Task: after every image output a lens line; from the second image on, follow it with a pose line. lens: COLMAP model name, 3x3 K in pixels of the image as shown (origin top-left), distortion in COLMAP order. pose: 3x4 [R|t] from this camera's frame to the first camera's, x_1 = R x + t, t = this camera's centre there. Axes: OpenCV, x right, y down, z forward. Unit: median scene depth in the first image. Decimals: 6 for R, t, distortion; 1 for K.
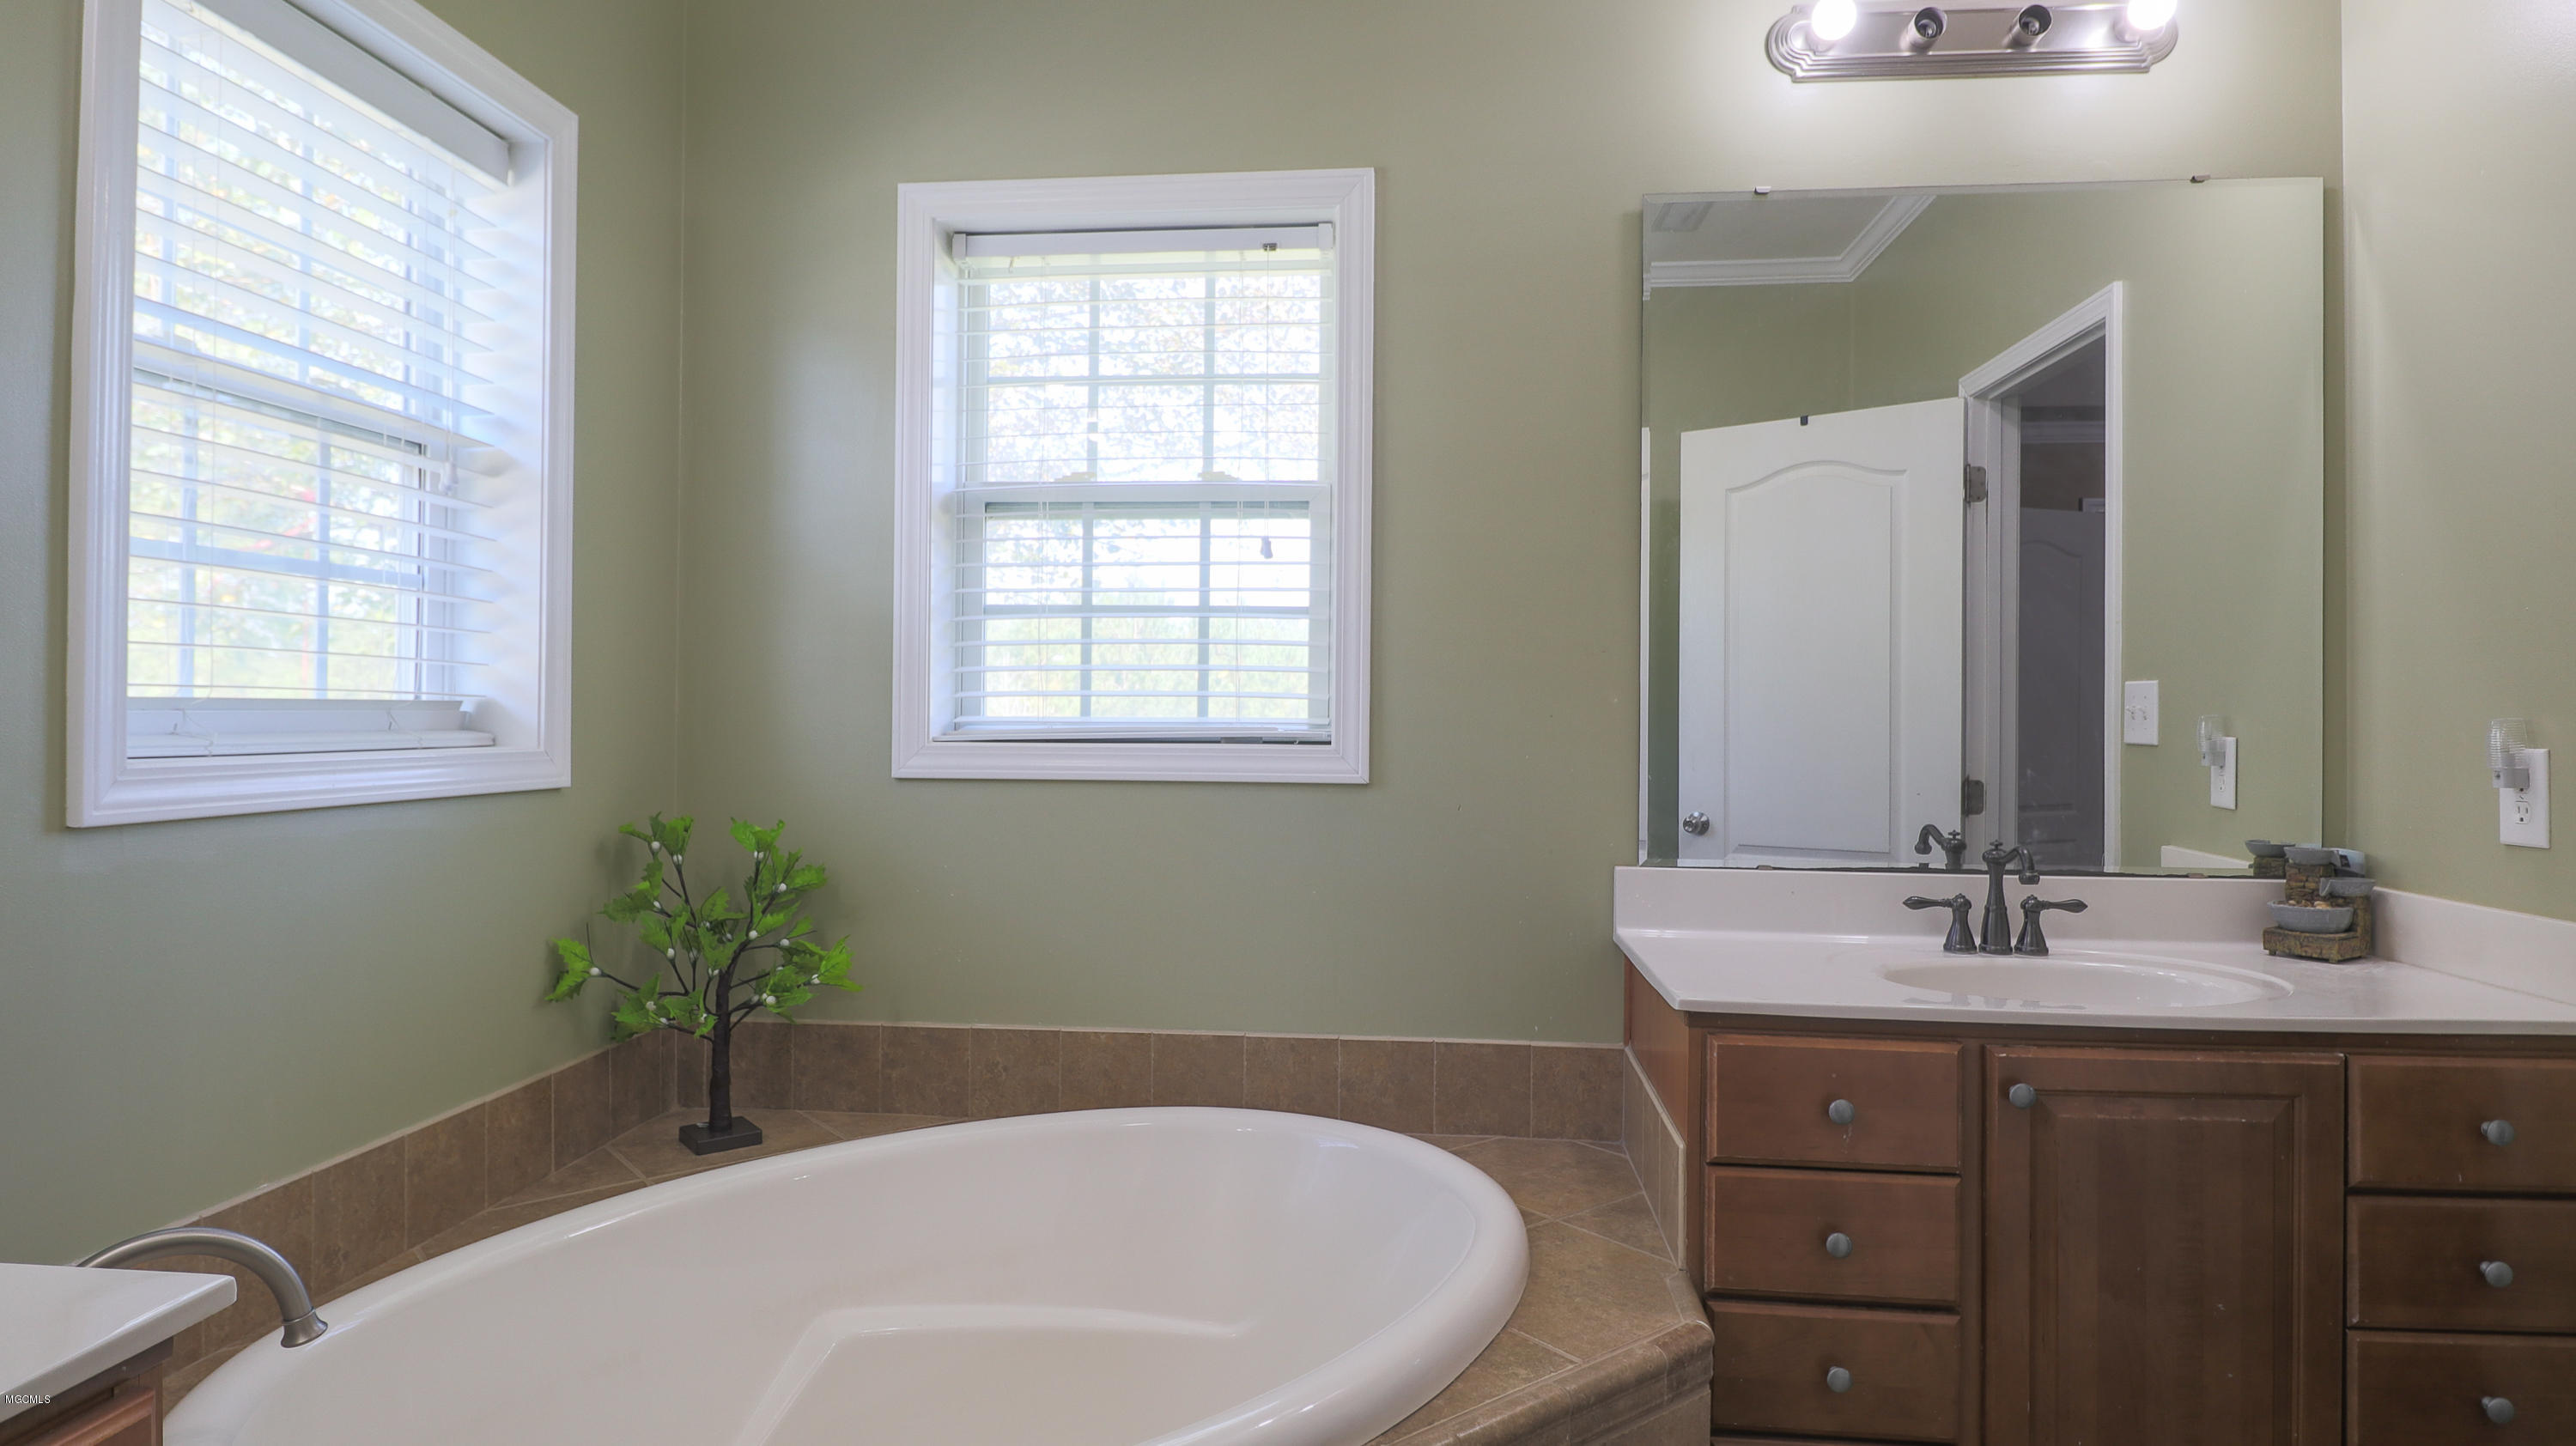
lens RADIAL K [[1431.9, 0, 1299.1], [0, 1431.9, 694.8], [0, 0, 1]] dist [-0.011051, -0.001335]
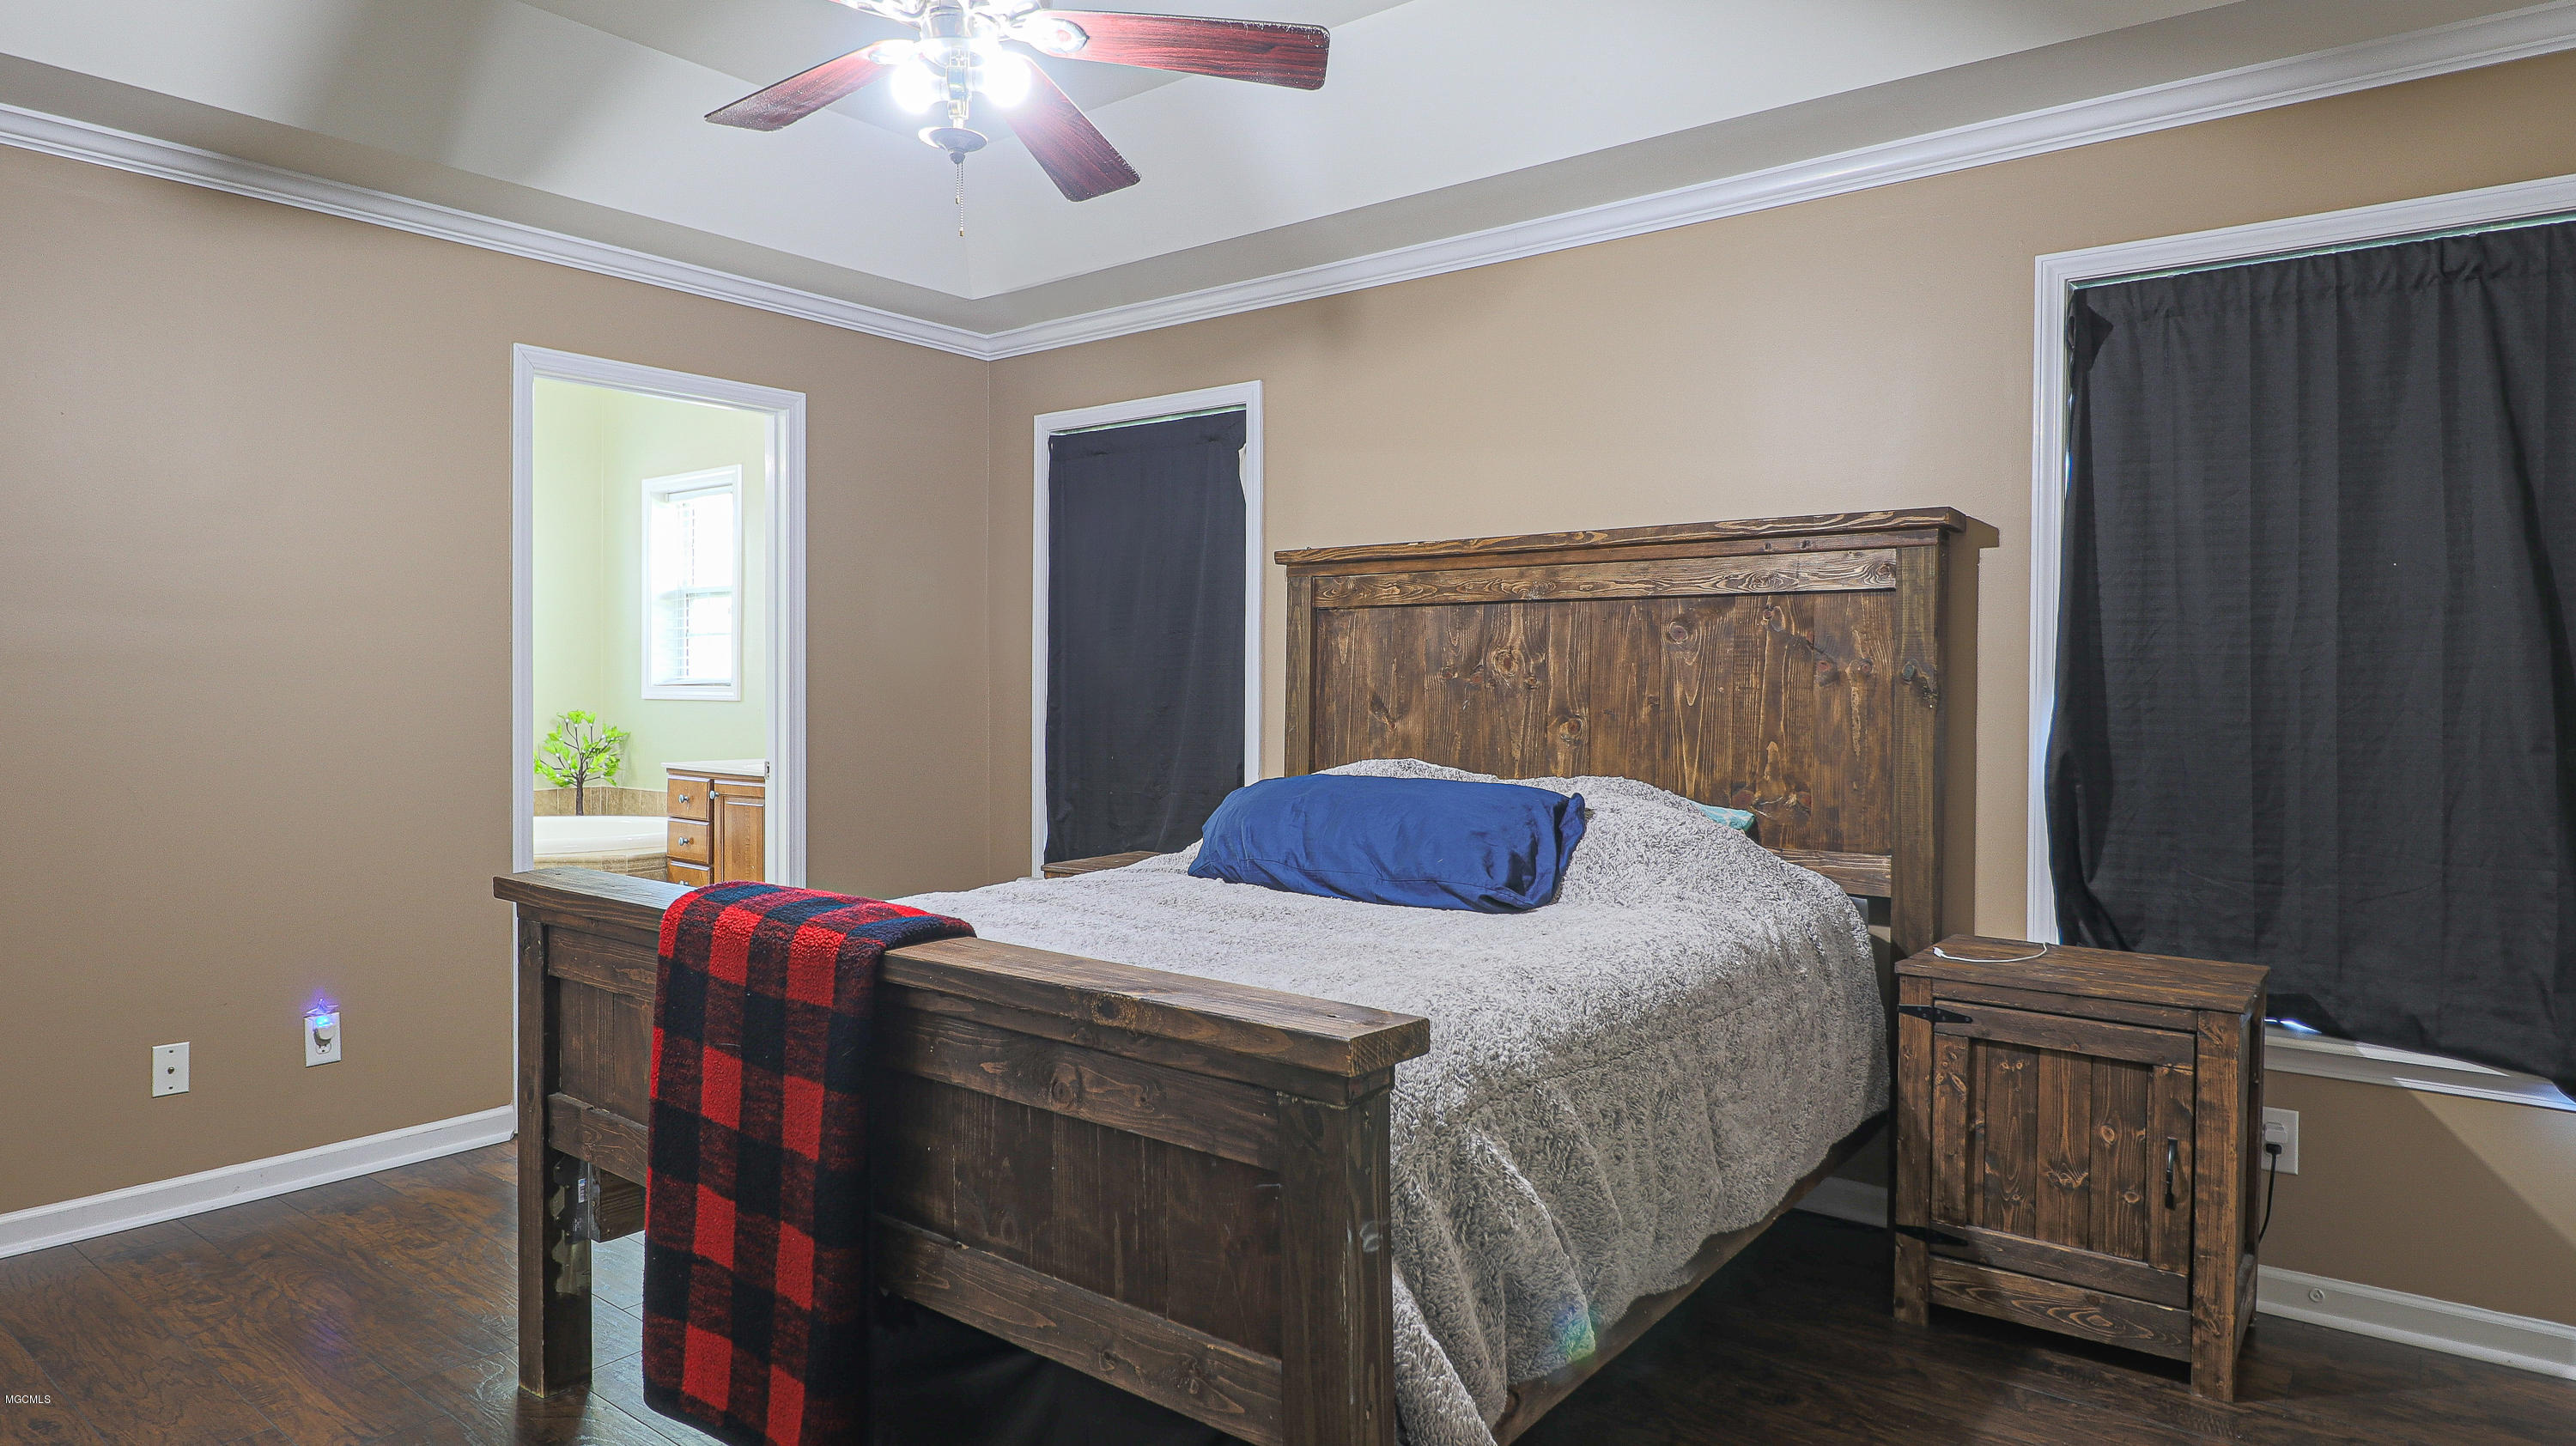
lens RADIAL K [[1431.9, 0, 1299.1], [0, 1431.9, 694.8], [0, 0, 1]] dist [-0.011051, -0.001335]
pose [[0.844922, 0.002985, -0.534881, 2.564418], [0.008232, 0.999793, 0.018585, 0.012073], [0.534826, -0.020106, 0.844723, -0.729104]]
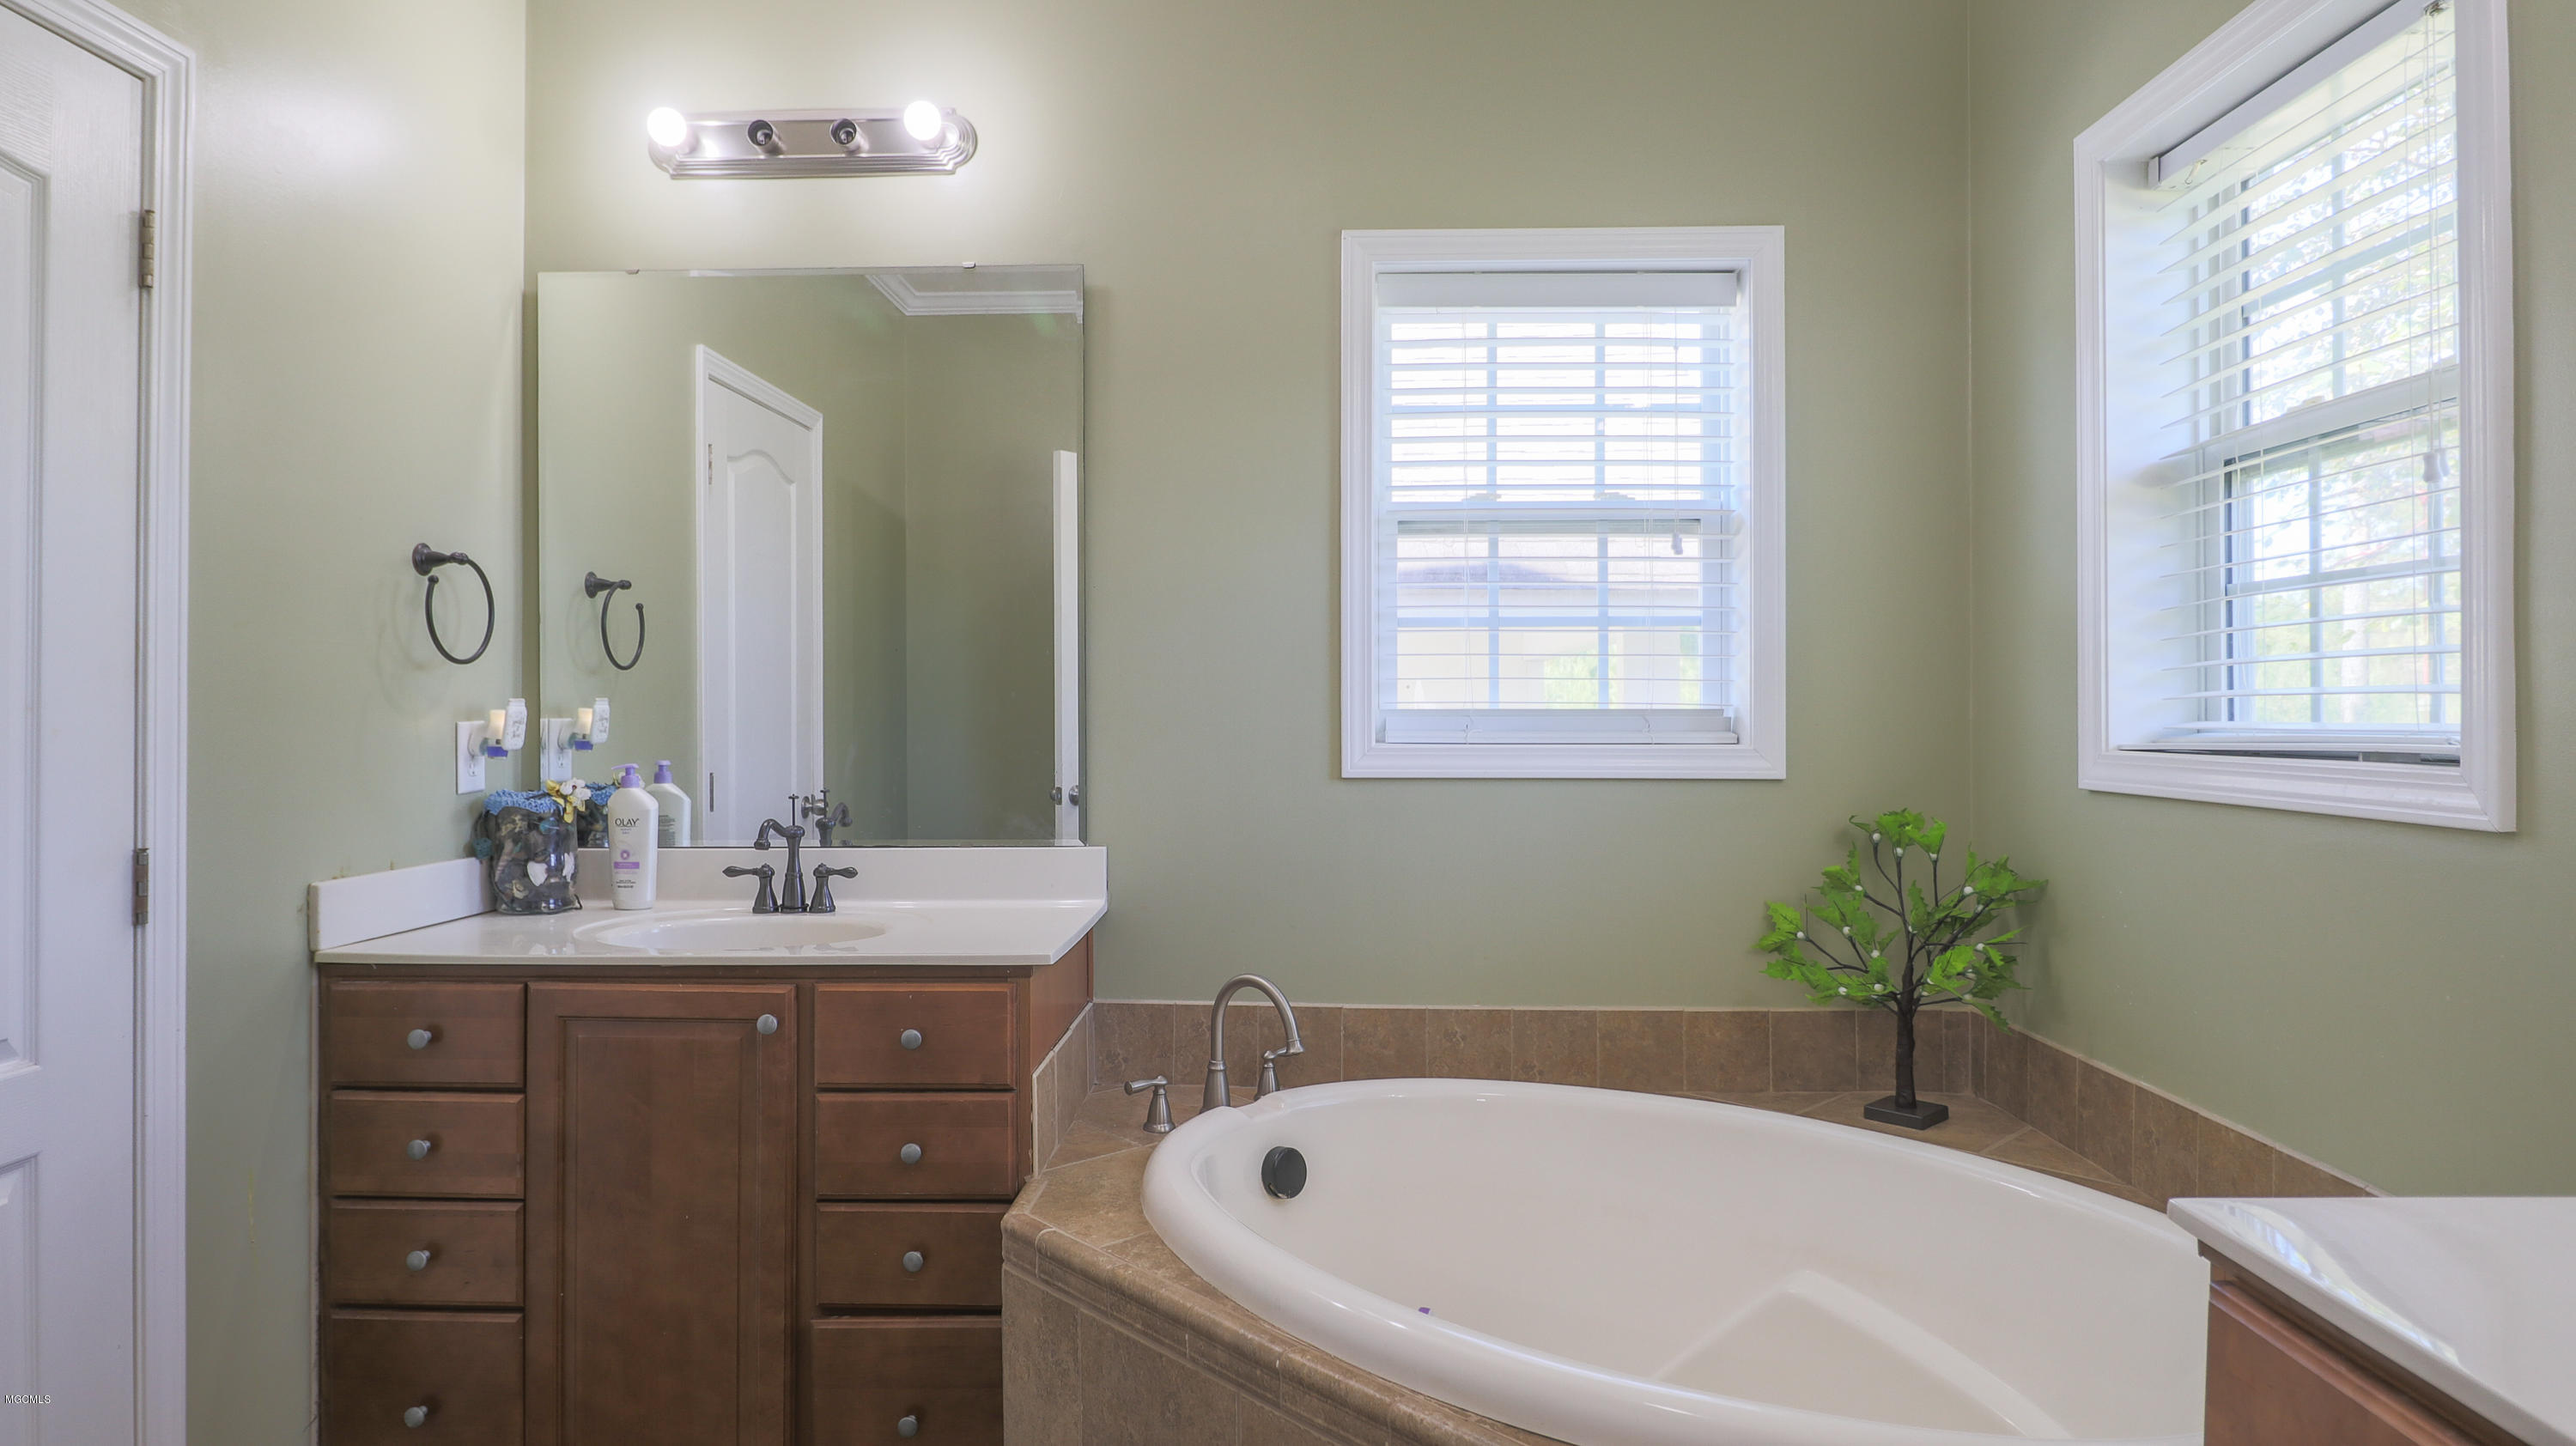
lens RADIAL K [[1431.9, 0, 1299.1], [0, 1431.9, 694.8], [0, 0, 1]] dist [-0.011051, -0.001335]
pose [[0.073099, -0.019235, -0.997139, 0.673867], [0.013042, 0.999747, -0.018329, 0.009563], [0.997239, -0.011665, 0.073331, 0.498513]]
